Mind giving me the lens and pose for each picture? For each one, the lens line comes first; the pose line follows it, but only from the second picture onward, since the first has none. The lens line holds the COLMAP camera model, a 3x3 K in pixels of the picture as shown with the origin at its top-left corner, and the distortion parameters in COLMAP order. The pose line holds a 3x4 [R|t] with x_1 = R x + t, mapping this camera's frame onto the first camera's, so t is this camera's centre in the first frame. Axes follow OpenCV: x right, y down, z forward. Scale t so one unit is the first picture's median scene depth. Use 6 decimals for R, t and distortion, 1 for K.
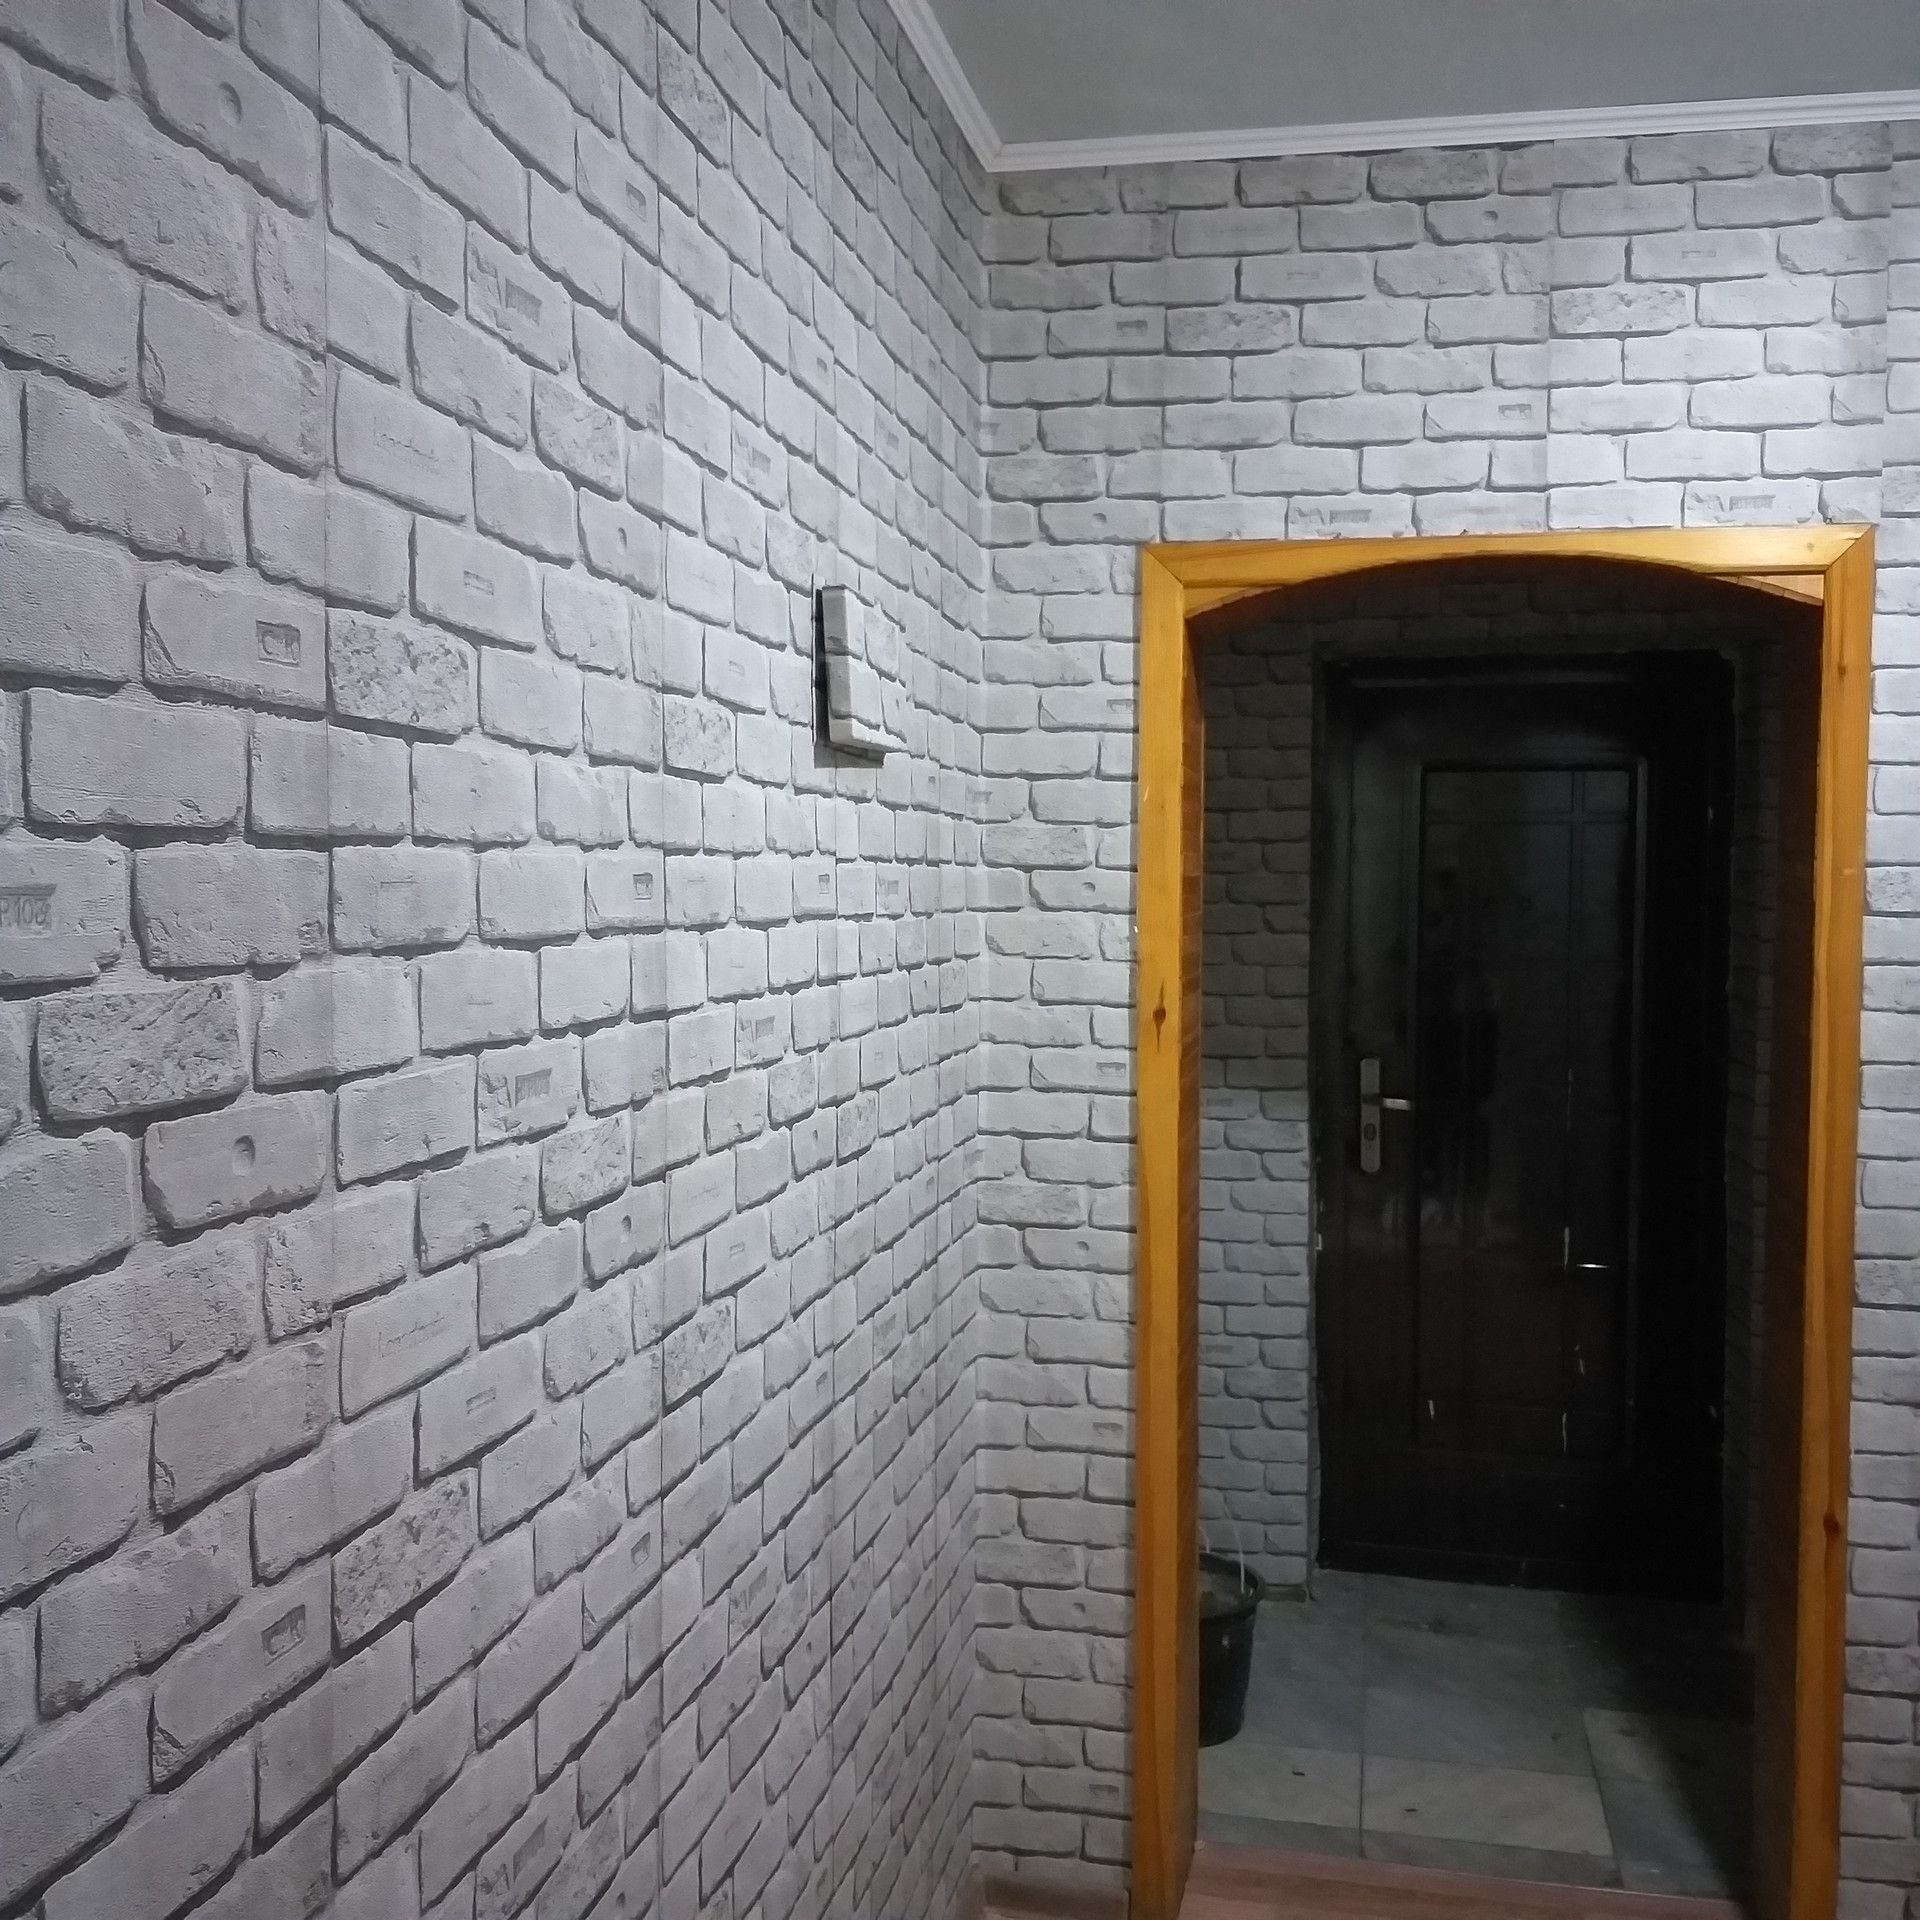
lens RADIAL K [[2139.6, 0, 953.8], [0, 2139.6, 987.6], [0, 0, 1]] dist [0.181004, -0.299424]
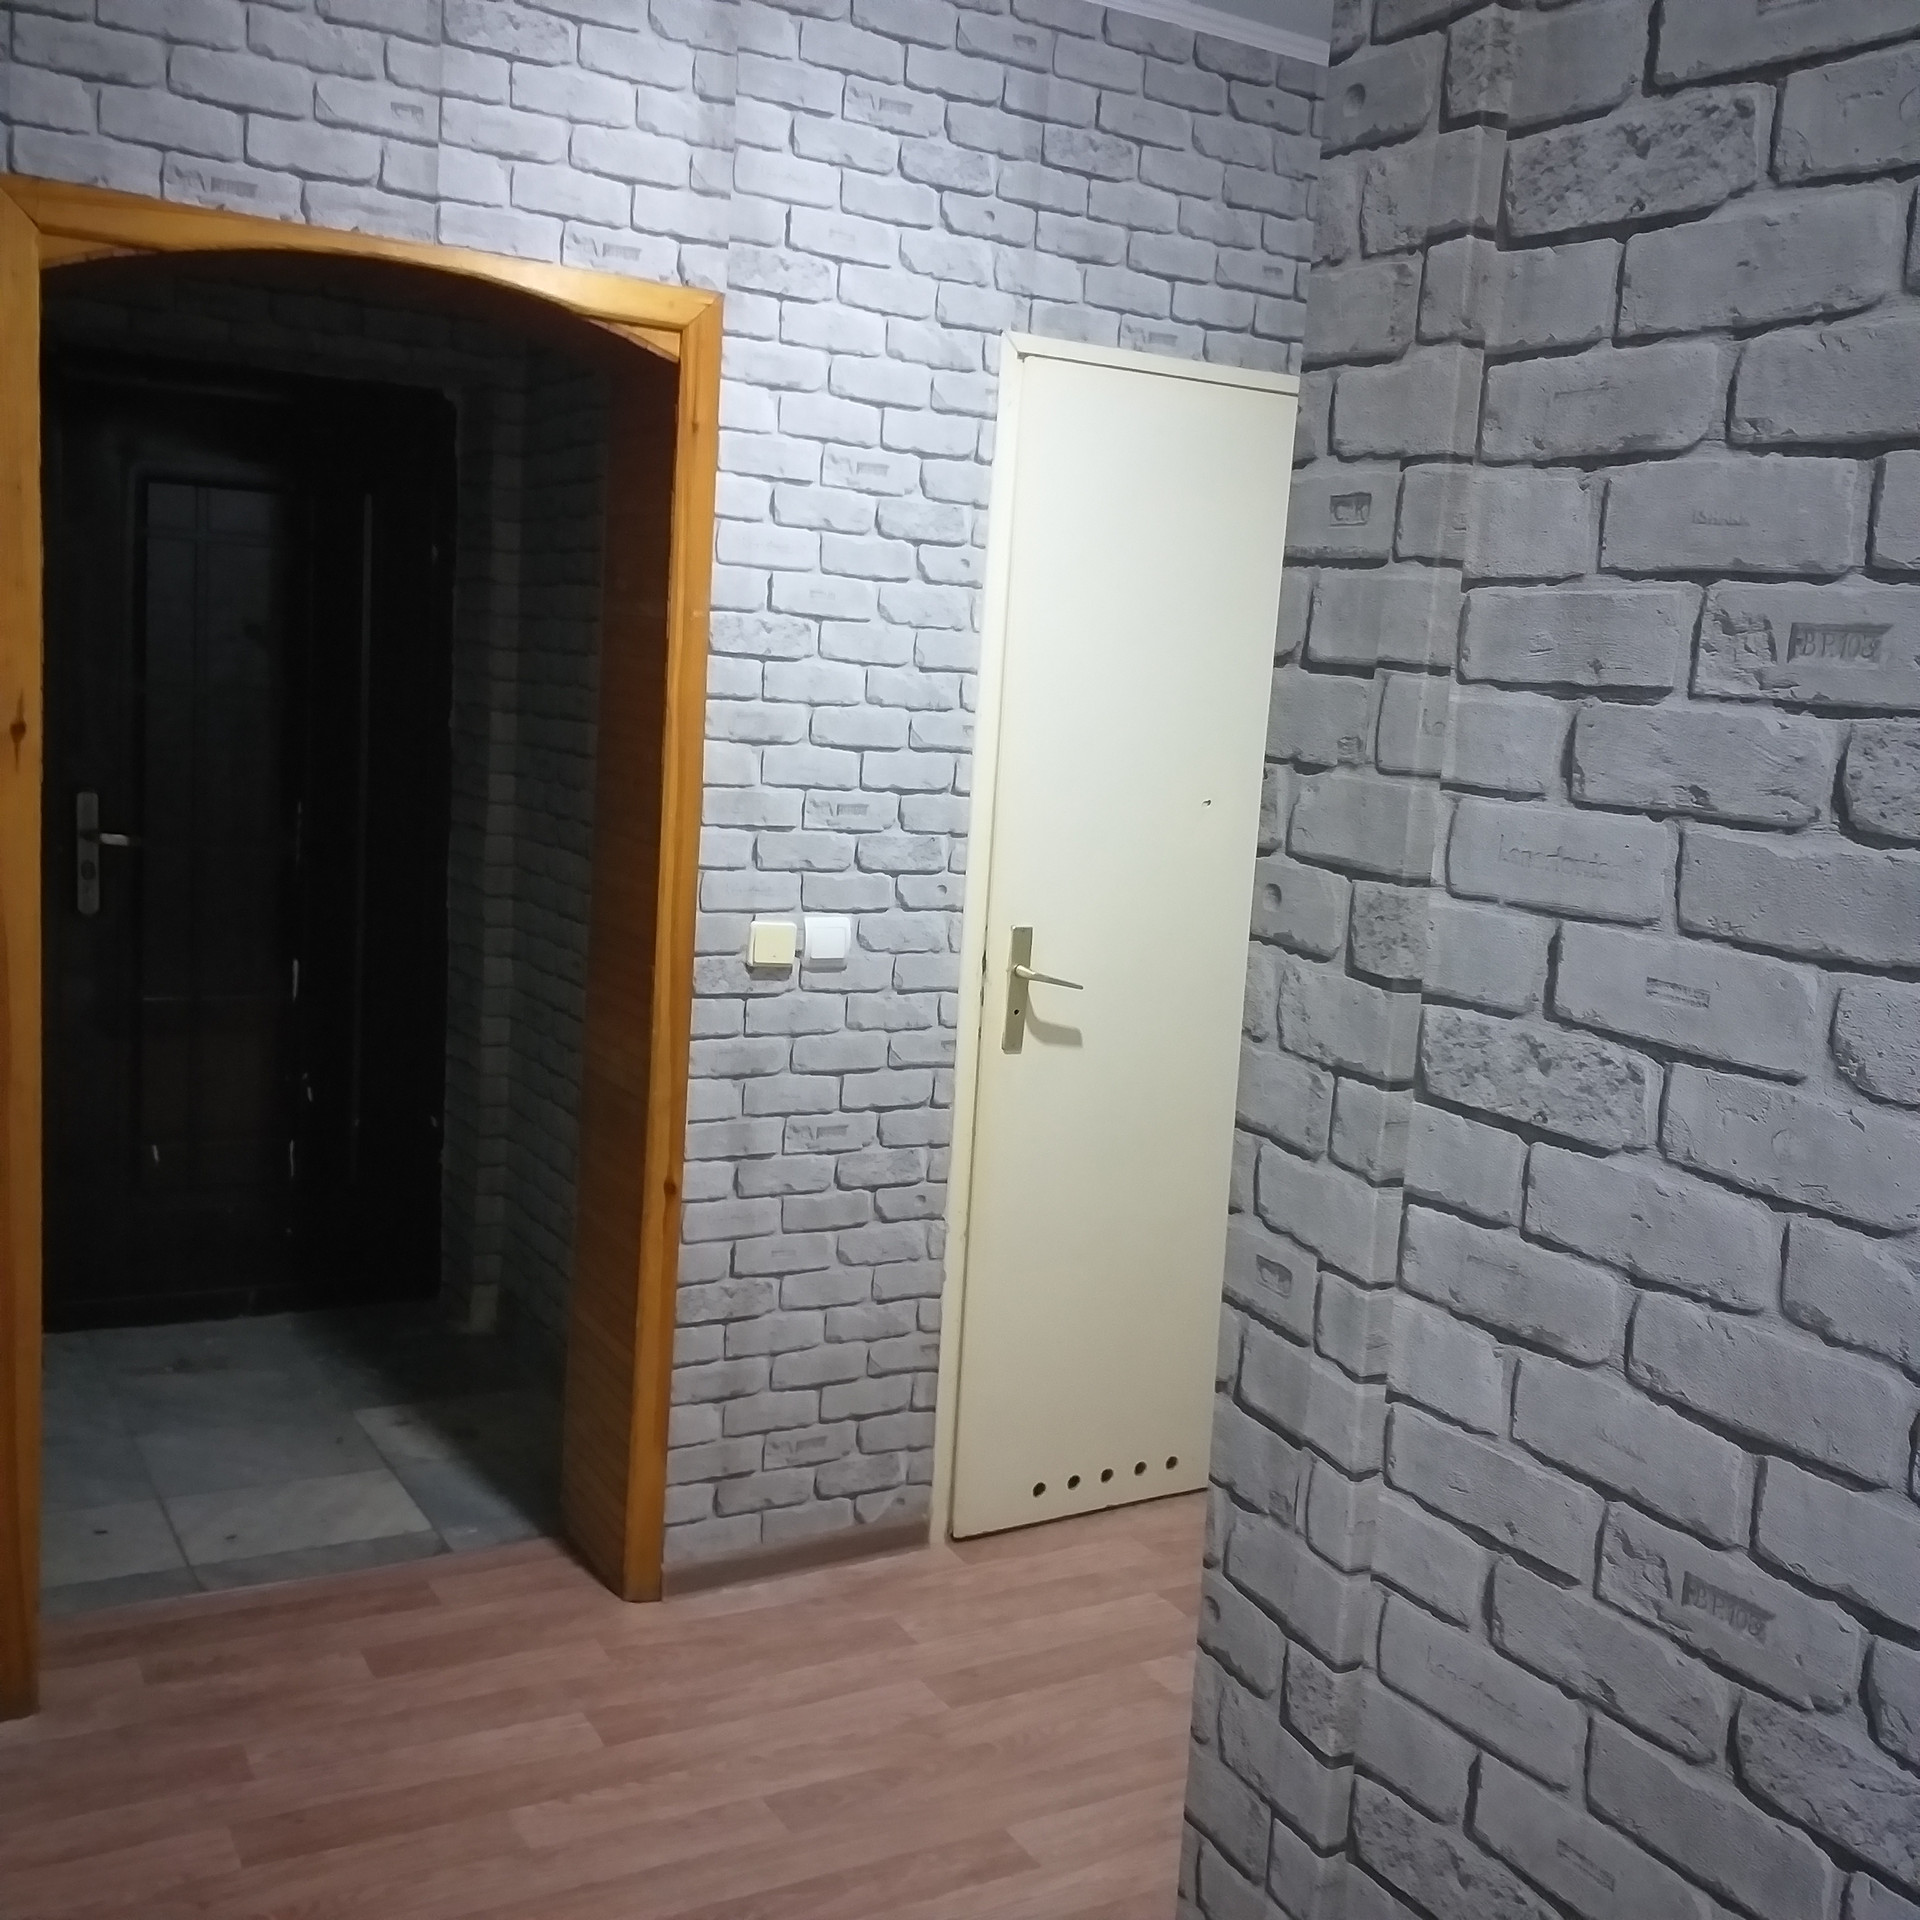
lens RADIAL K [[2139.6, 0, 953.8], [0, 2139.6, 987.6], [0, 0, 1]] dist [0.181004, -0.299424]
pose [[0.747410, -0.059424, 0.661700, -0.231793], [-0.013964, 0.994367, 0.105072, 0.019630], [-0.664216, -0.087772, 0.742370, 0.071026]]
